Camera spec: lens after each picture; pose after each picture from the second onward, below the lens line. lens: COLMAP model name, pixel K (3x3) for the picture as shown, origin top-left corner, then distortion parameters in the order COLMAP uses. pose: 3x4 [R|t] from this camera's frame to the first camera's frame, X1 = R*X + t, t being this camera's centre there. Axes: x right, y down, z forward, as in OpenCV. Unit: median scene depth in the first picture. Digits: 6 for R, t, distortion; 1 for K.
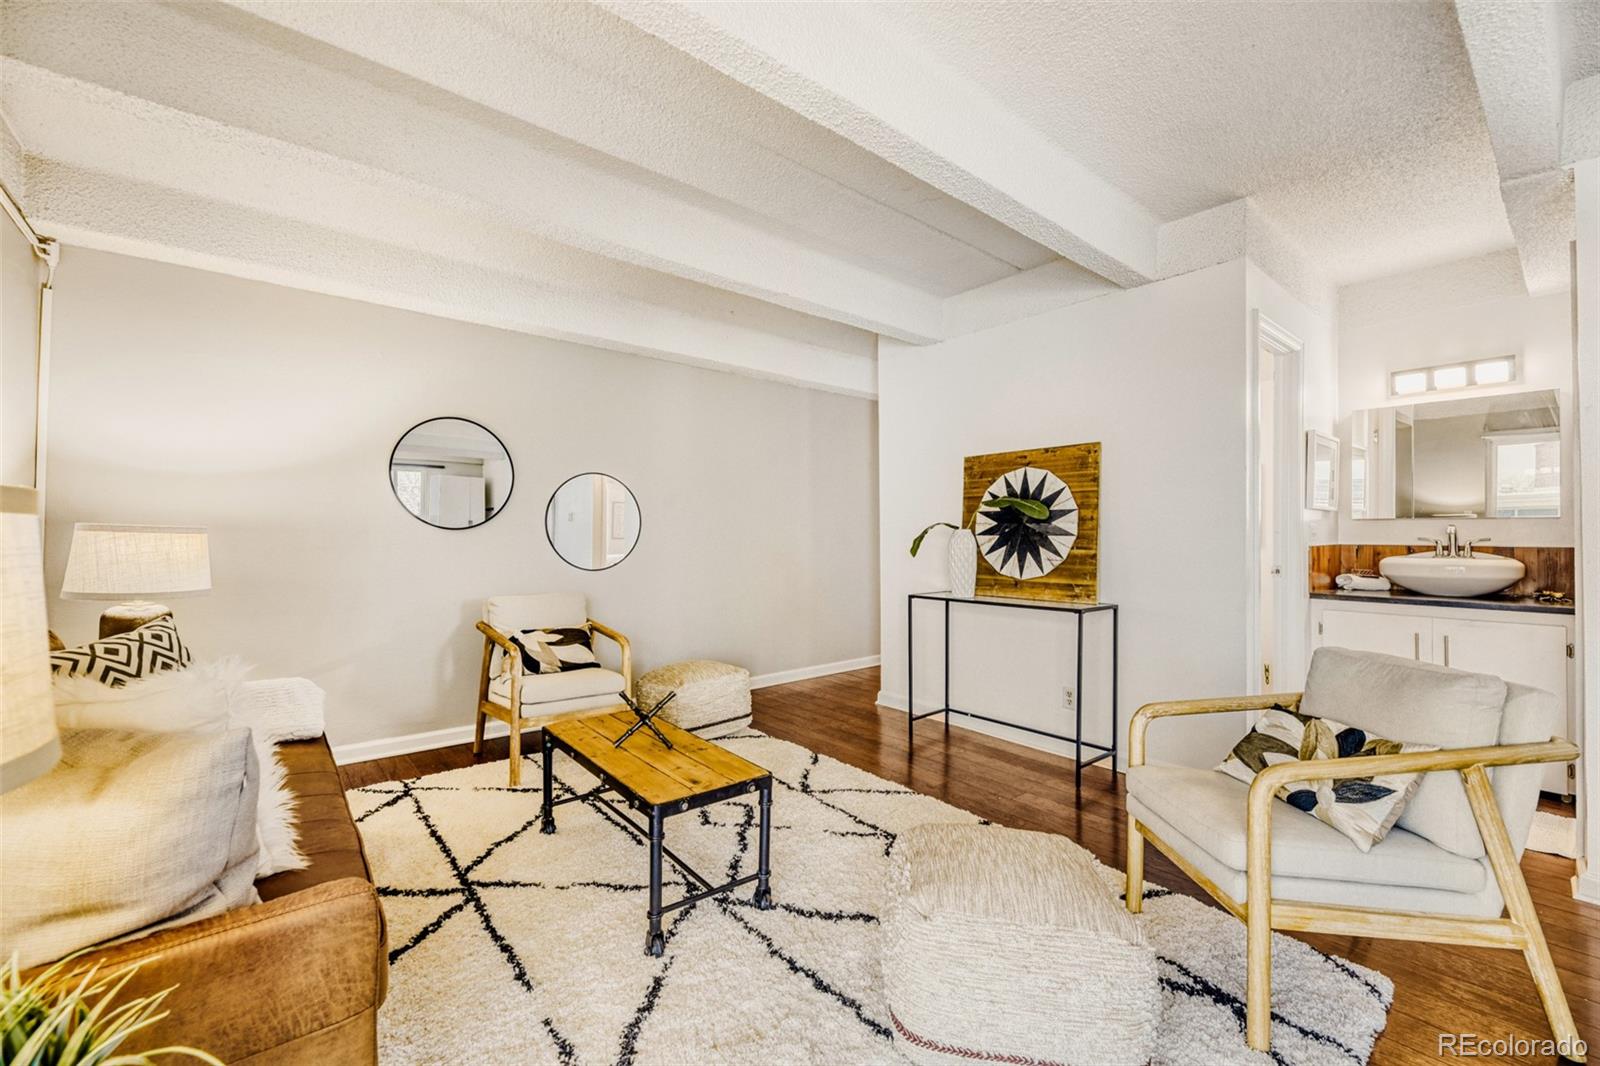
lens RADIAL K [[643.6, 0, 784.8], [0, 643.6, 533.7], [0, 0, 1]] dist [0.005478, -0.002603]
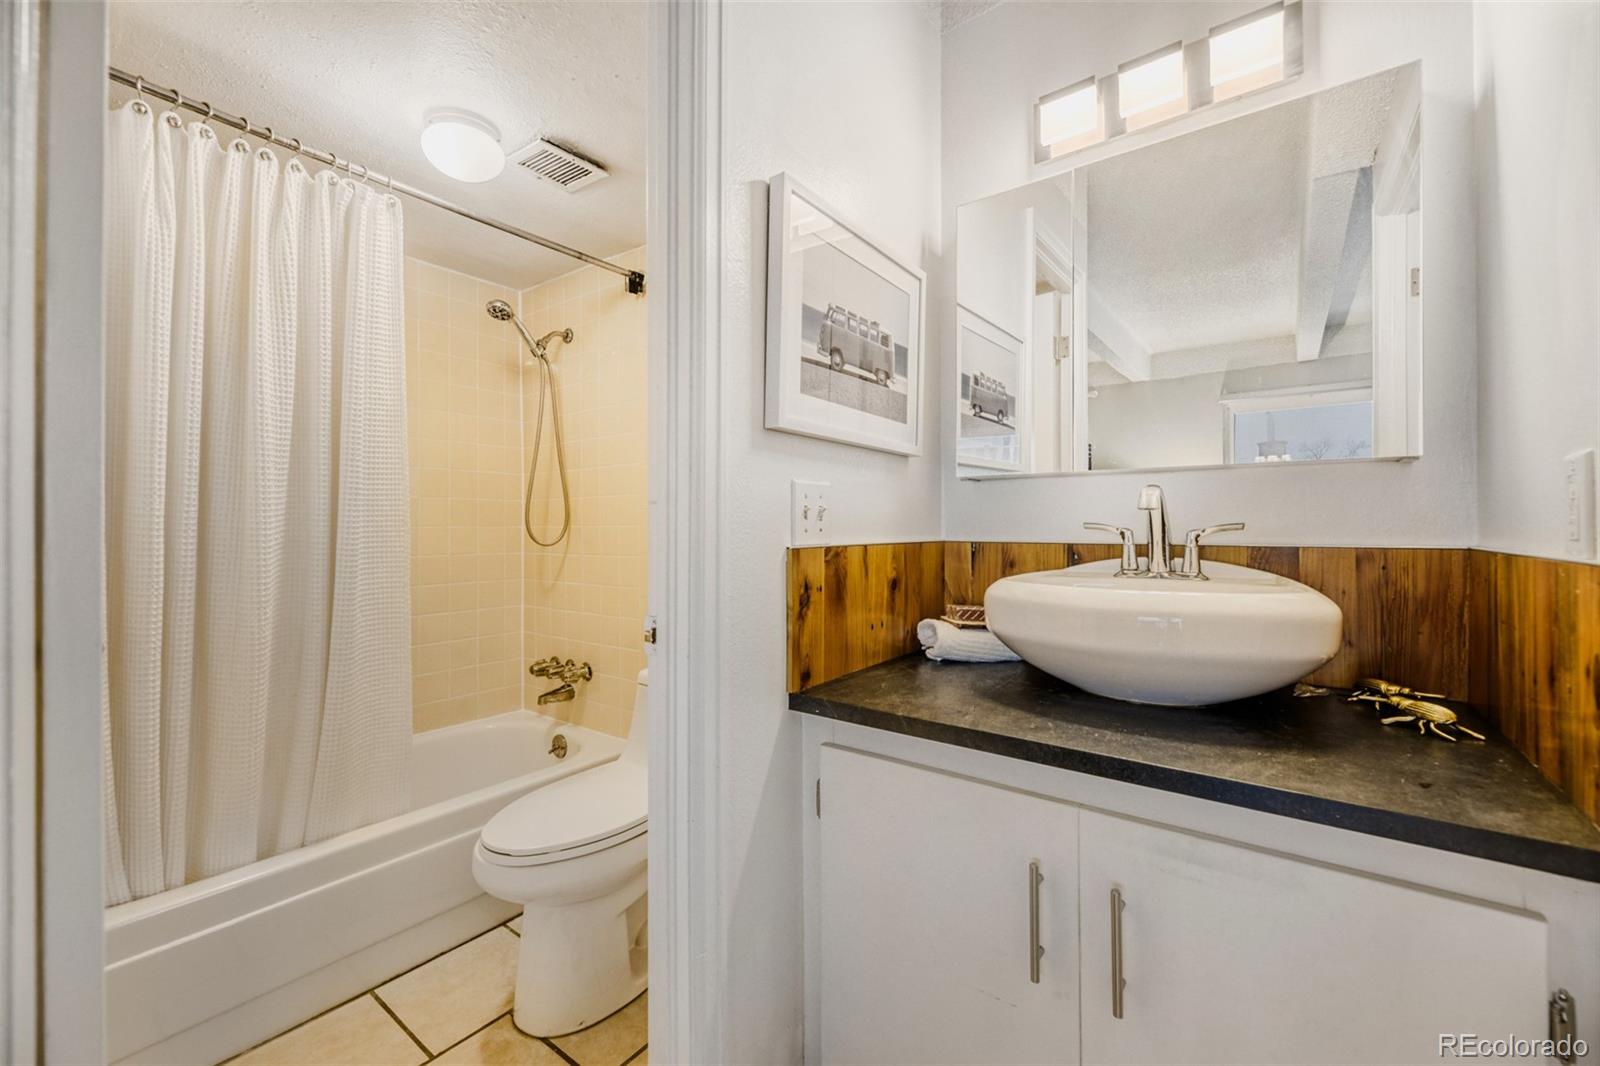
lens RADIAL K [[643.6, 0, 807.8], [0, 643.6, 524.2], [0, 0, 1]] dist [0.005478, -0.002603]
pose [[0.967130, 0.004992, 0.254235, 0.758586], [-0.003817, 0.999980, -0.005118, 0.010297], [-0.254255, 0.003979, 0.967129, 0.706030]]
